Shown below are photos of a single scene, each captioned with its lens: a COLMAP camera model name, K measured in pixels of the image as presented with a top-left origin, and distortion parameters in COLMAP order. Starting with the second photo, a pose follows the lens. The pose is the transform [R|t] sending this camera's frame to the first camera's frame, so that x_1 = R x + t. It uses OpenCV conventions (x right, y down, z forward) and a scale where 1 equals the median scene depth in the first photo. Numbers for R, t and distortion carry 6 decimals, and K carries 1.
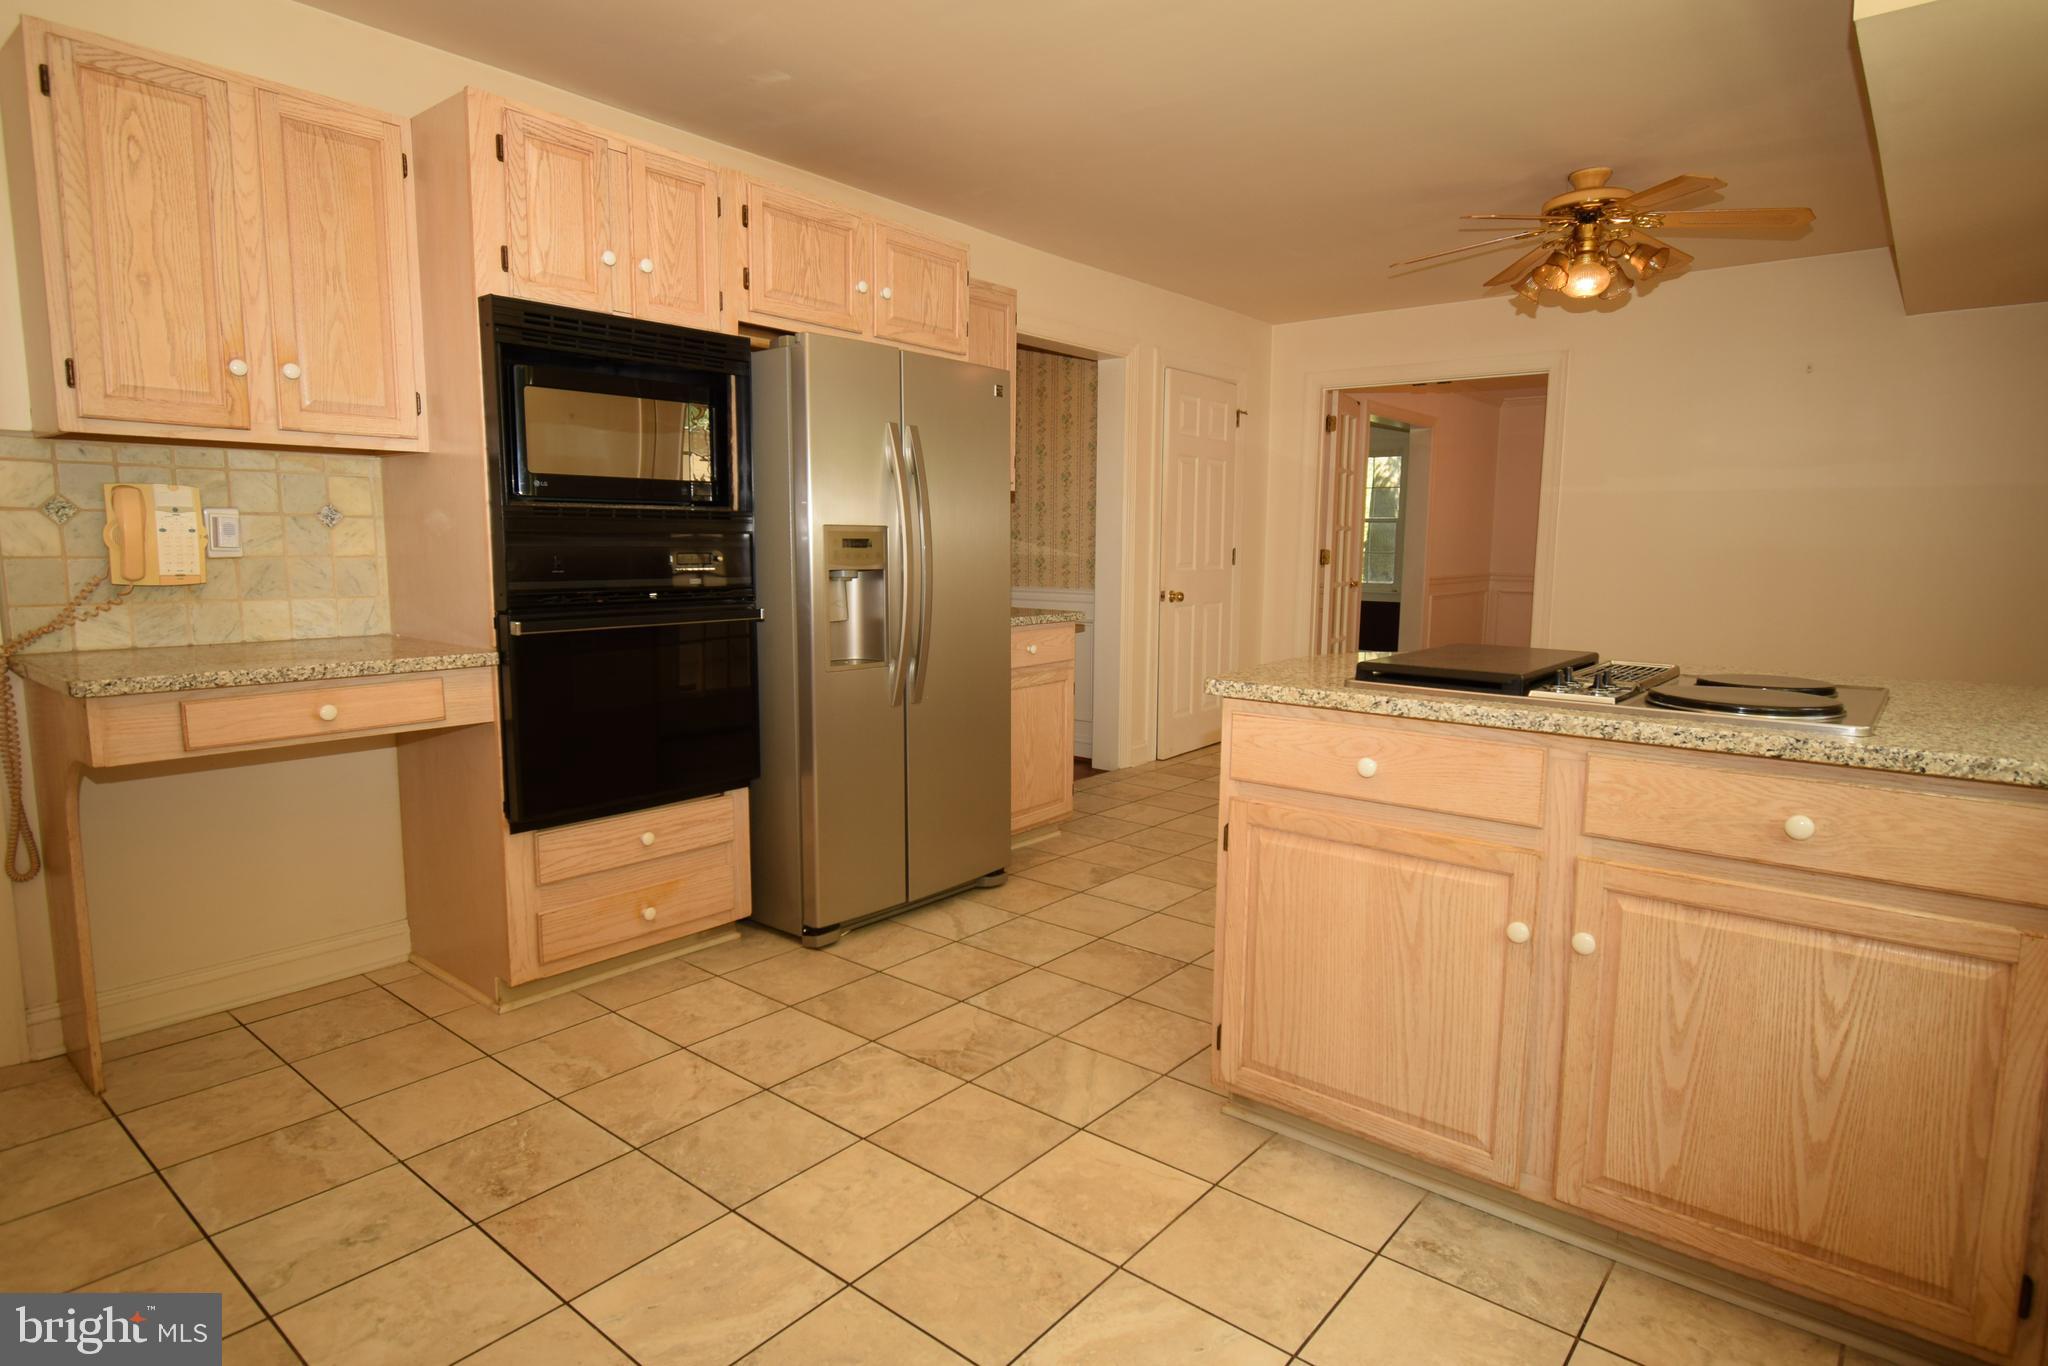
lens RADIAL K [[1112.9, 0, 1032.9], [0, 1112.9, 681.6], [0, 0, 1]] dist [-0.002997, -0.000286]
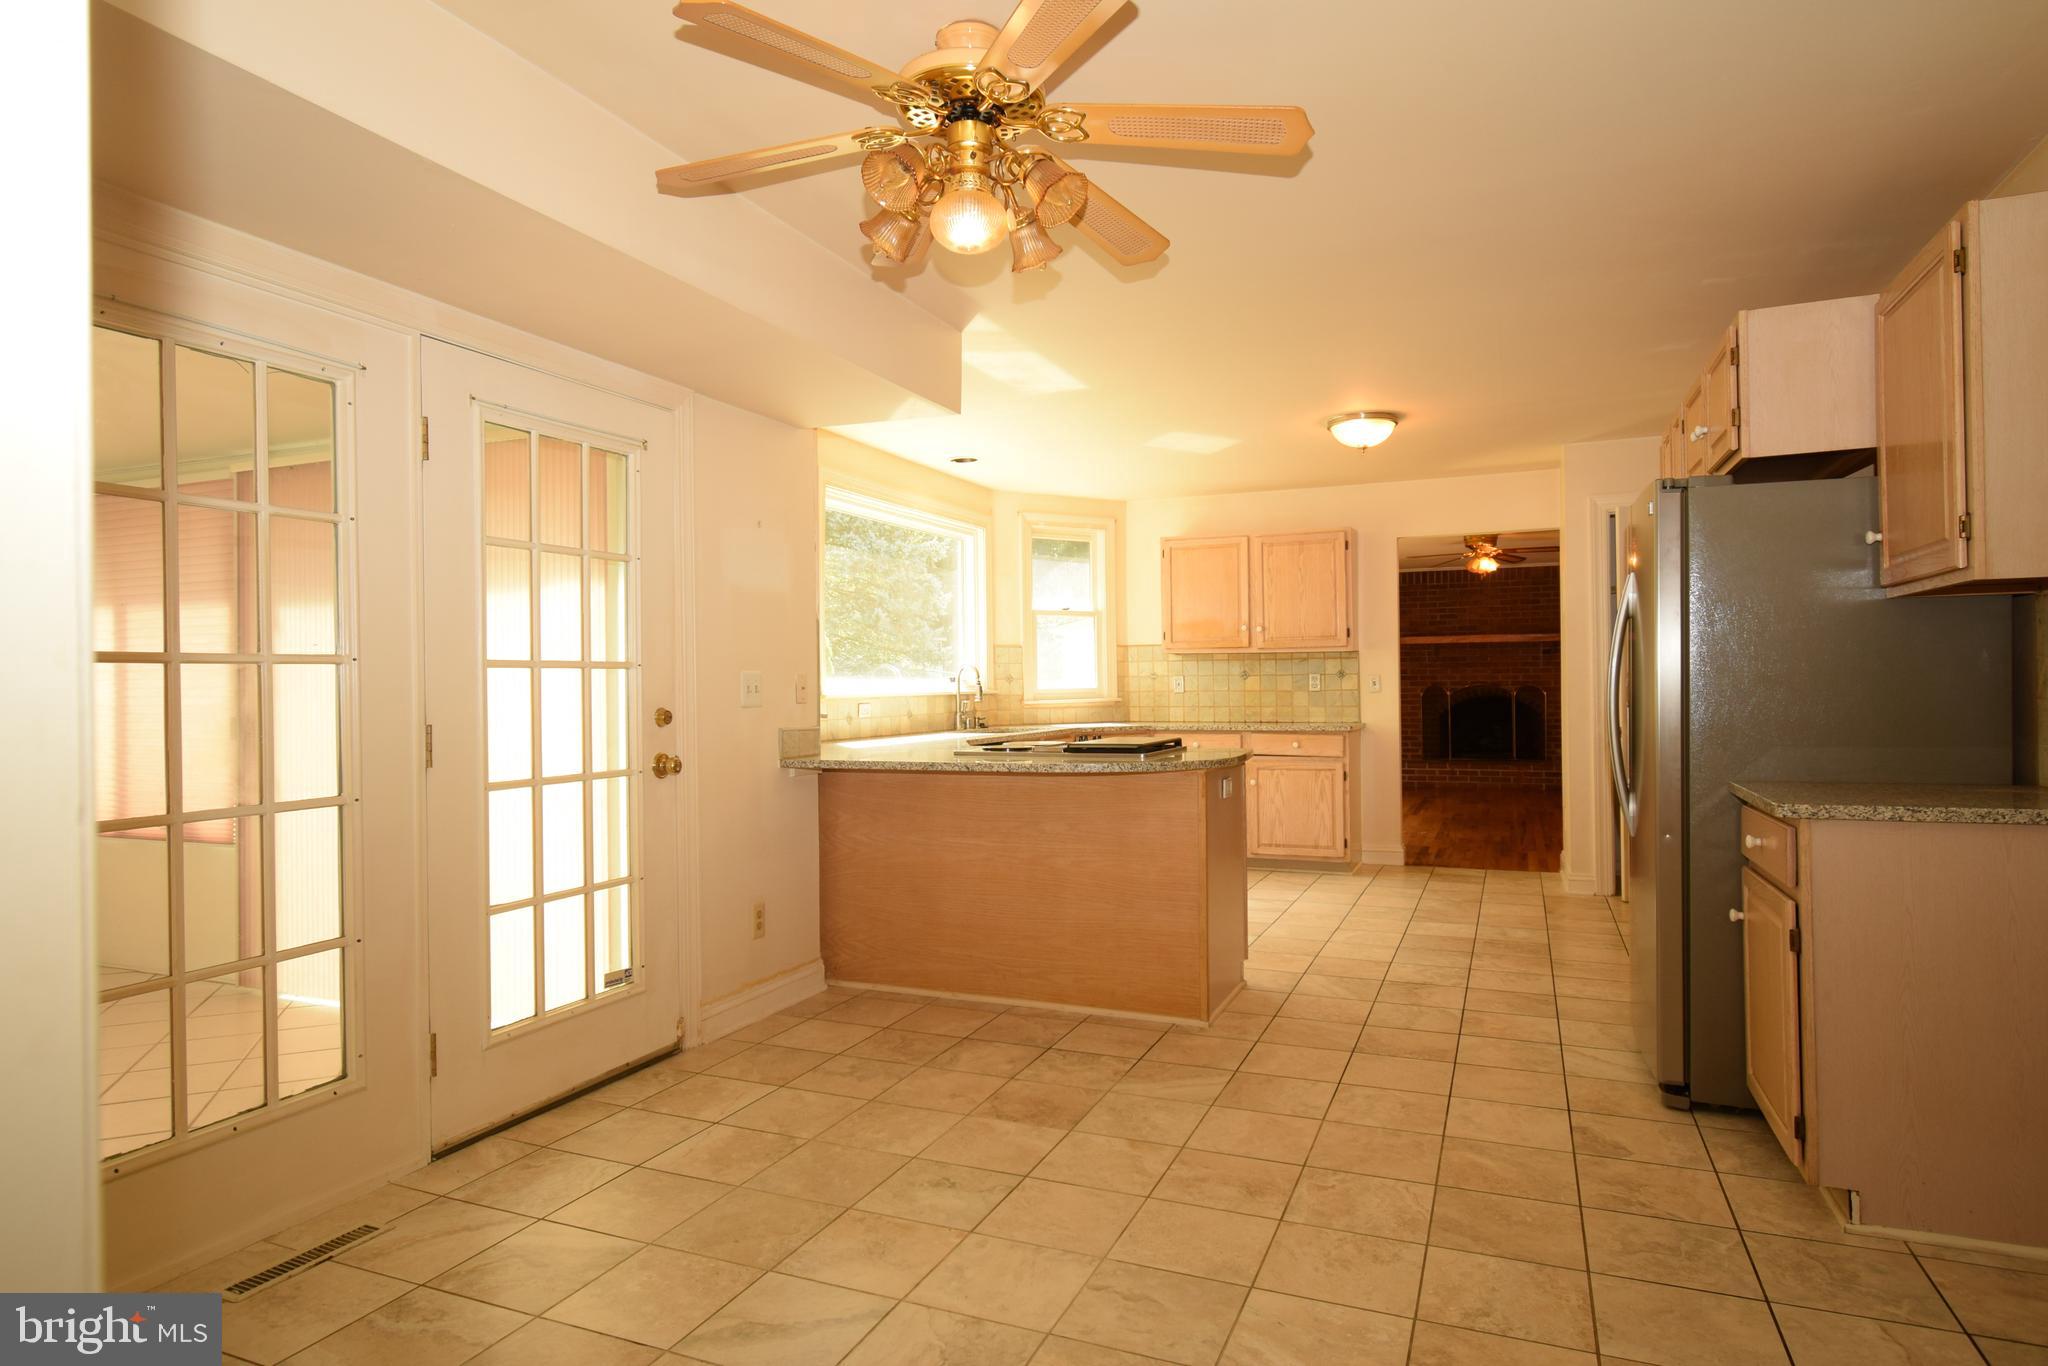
lens RADIAL K [[1112.9, 0, 1032.6], [0, 1112.9, 682.0], [0, 0, 1]] dist [-0.002997, -0.000286]
pose [[-0.959971, 0.003611, -0.280076, 1.113427], [-0.030196, 0.992755, 0.116300, -0.350646], [0.278467, 0.120102, -0.952907, 2.811897]]
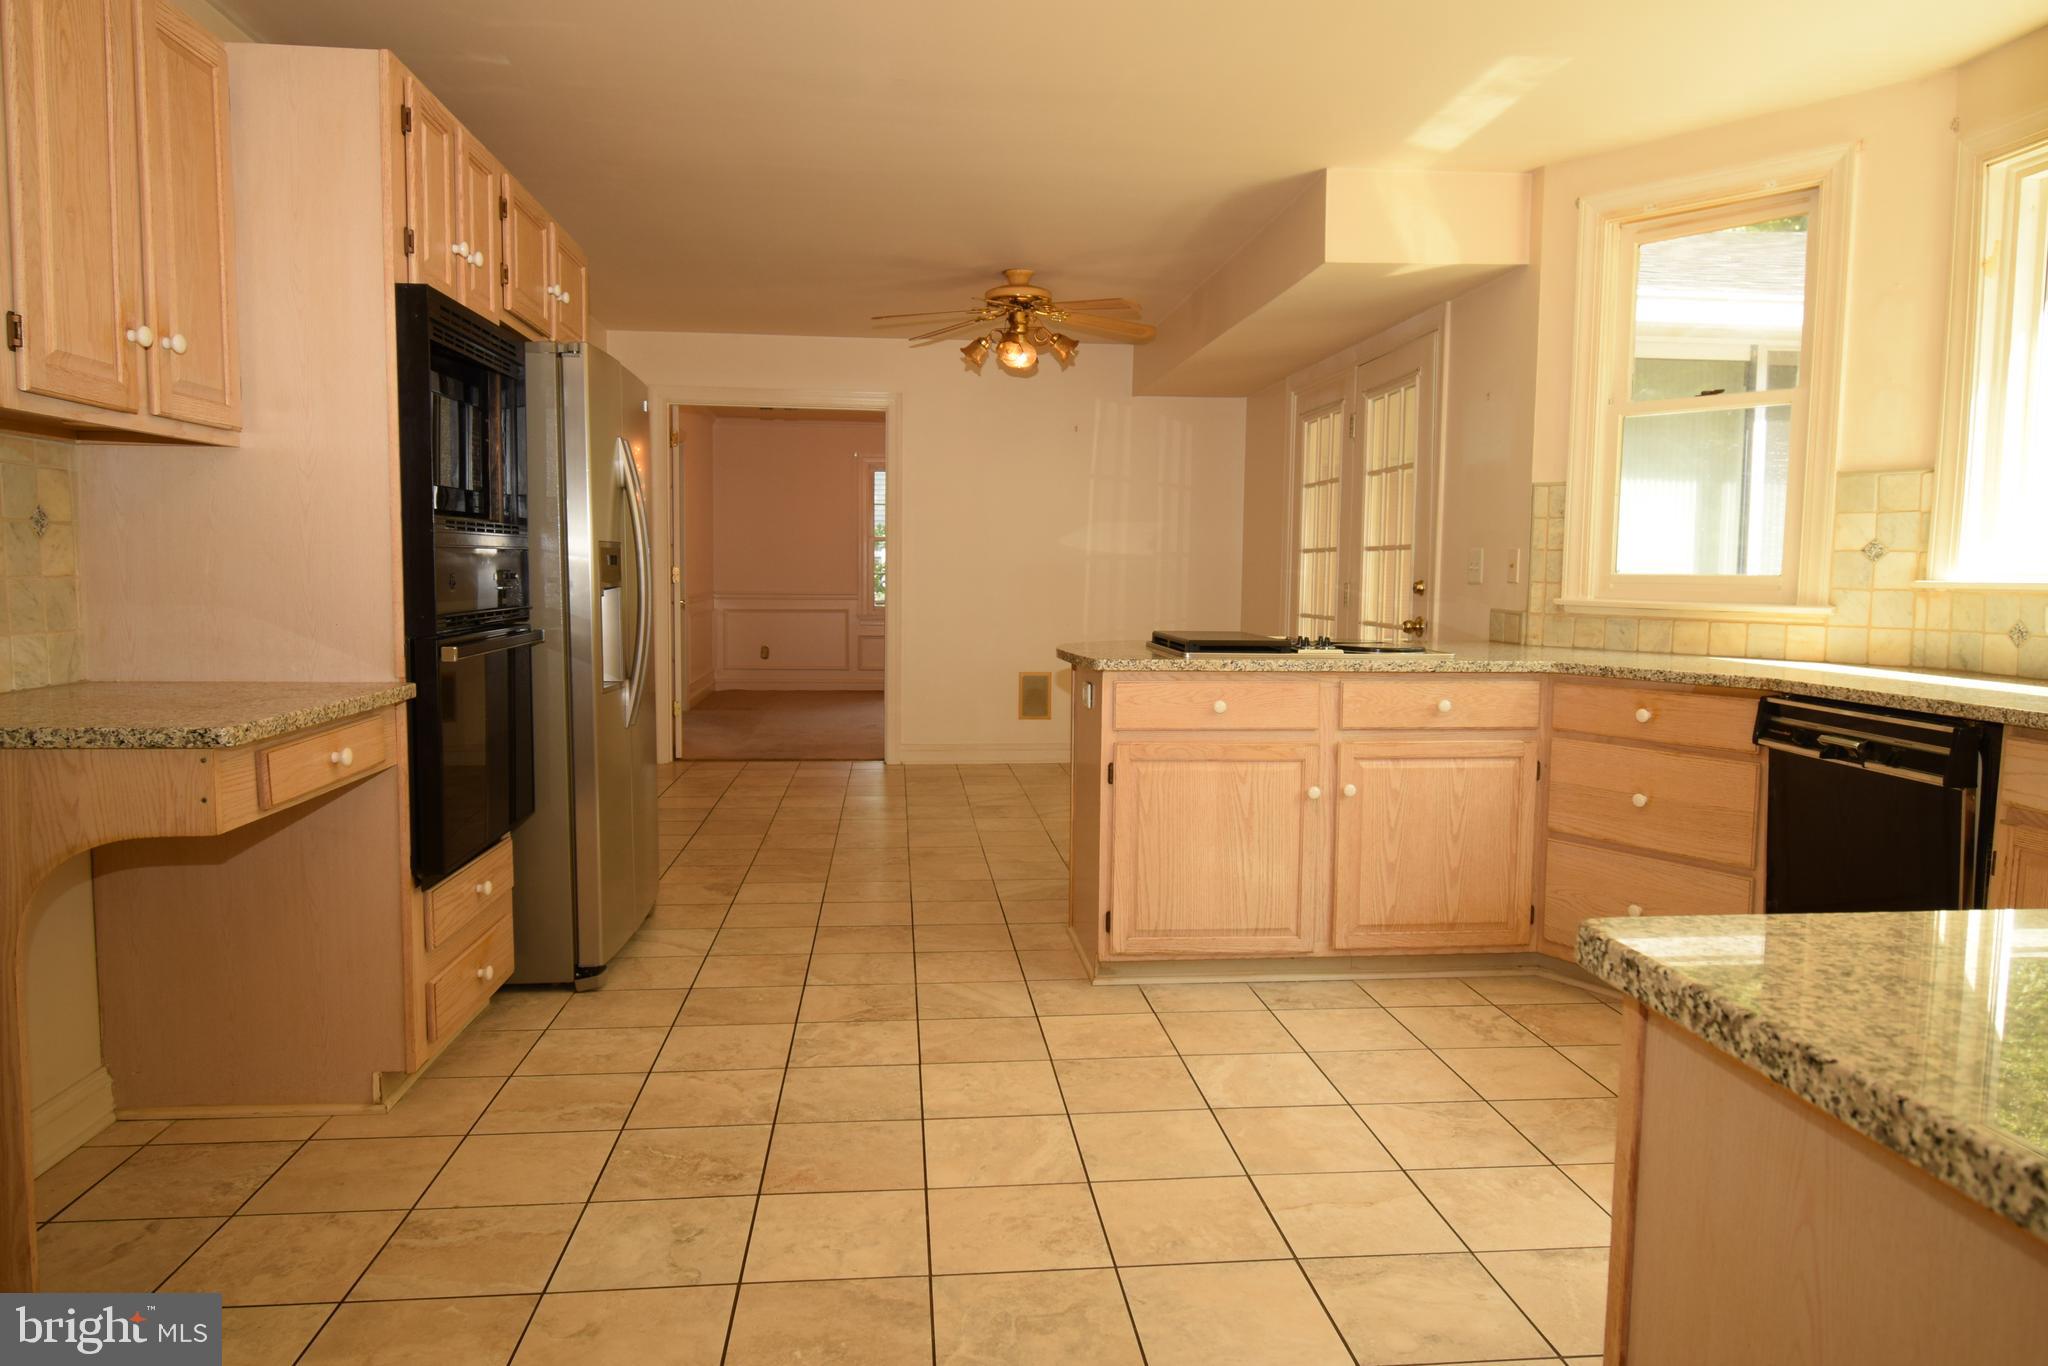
lens RADIAL K [[1337.5, 0, 1029.7], [0, 1337.5, 675.6], [0, 0, 1]] dist [0.003959, 0.001754]
pose [[0.701826, -0.058651, 0.709930, -1.072112], [0.085533, 0.996333, -0.002243, 0.014070], [-0.707195, 0.062297, 0.704269, -0.108837]]
